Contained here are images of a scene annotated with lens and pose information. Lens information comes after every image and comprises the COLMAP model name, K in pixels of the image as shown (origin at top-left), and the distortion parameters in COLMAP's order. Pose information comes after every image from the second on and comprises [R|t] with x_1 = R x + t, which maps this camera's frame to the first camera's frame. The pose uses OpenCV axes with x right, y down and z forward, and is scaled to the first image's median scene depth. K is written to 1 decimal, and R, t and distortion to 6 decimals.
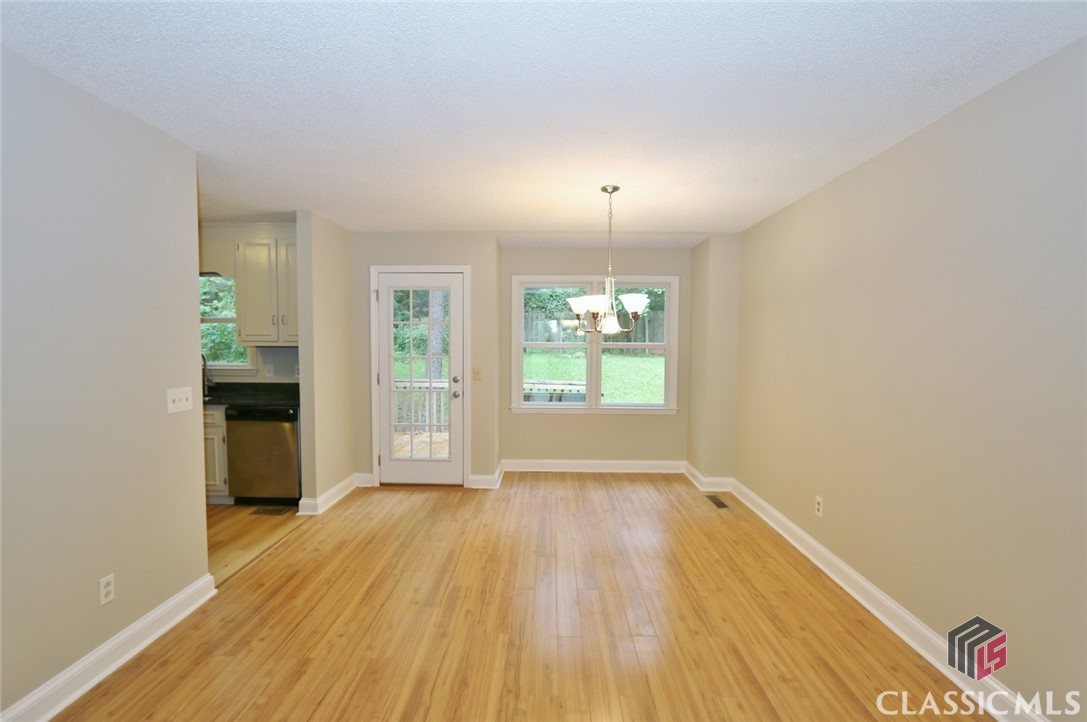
lens RADIAL K [[504.5, 0, 543.5], [0, 504.5, 361.0], [0, 0, 1]] dist [-0.001266, 0.000002]
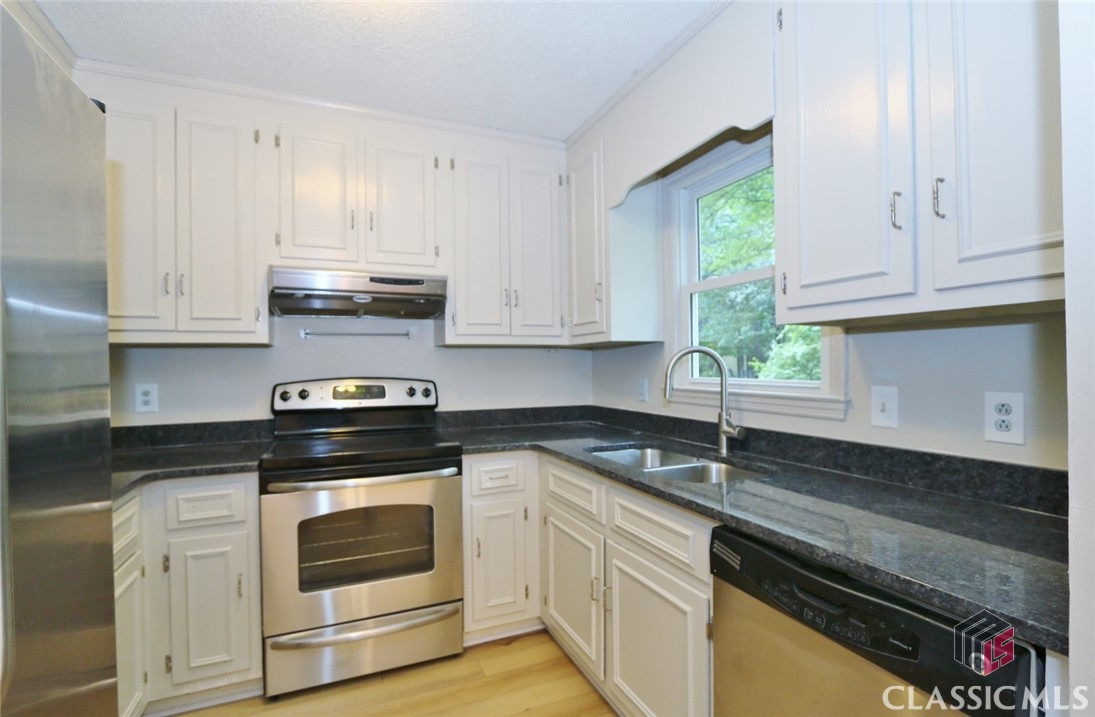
lens RADIAL K [[513.0, 0, 547.5], [0, 513.0, 358.5], [0, 0, 1]] dist [-0.004434, 0.000480]
pose [[0.419852, -0.012880, -0.907501, -0.359870], [-0.030662, 0.999127, -0.028366, 0.005375], [0.907075, 0.039736, 0.419090, 0.704735]]
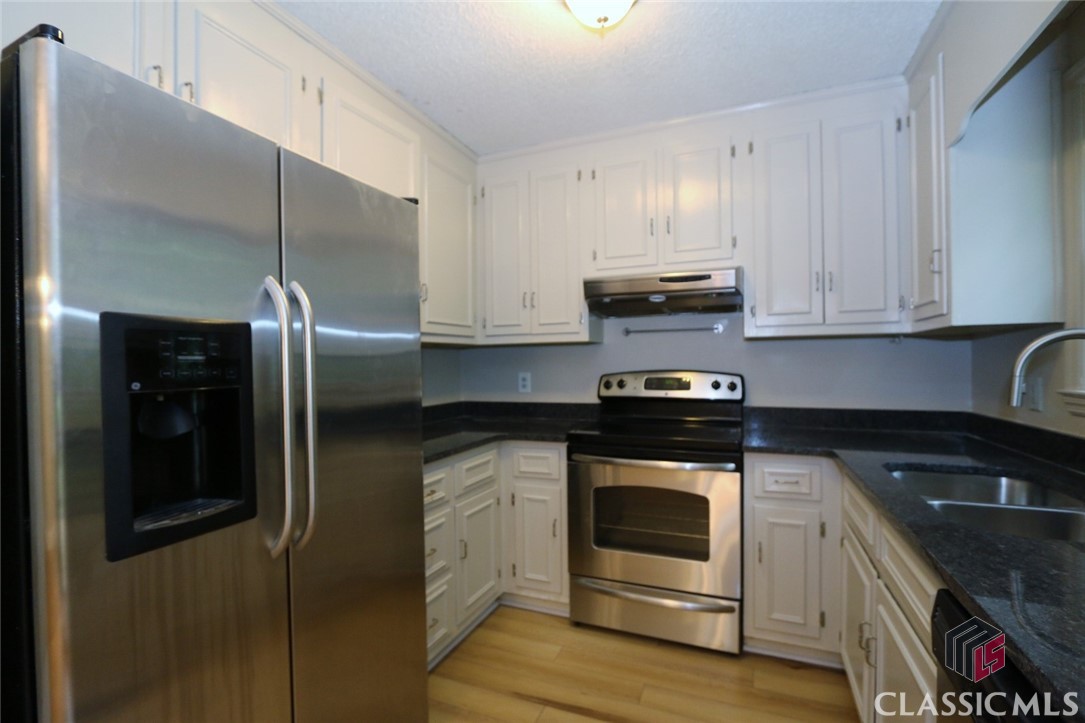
lens RADIAL K [[503.6, 0, 542.5], [0, 503.6, 361.5], [0, 0, 1]] dist [-0.001266, 0.000002]
pose [[-0.356755, 0.004729, -0.934186, -0.342368], [-0.029839, 0.999419, 0.016454, 0.000730], [0.933721, 0.033745, -0.356407, 0.825628]]
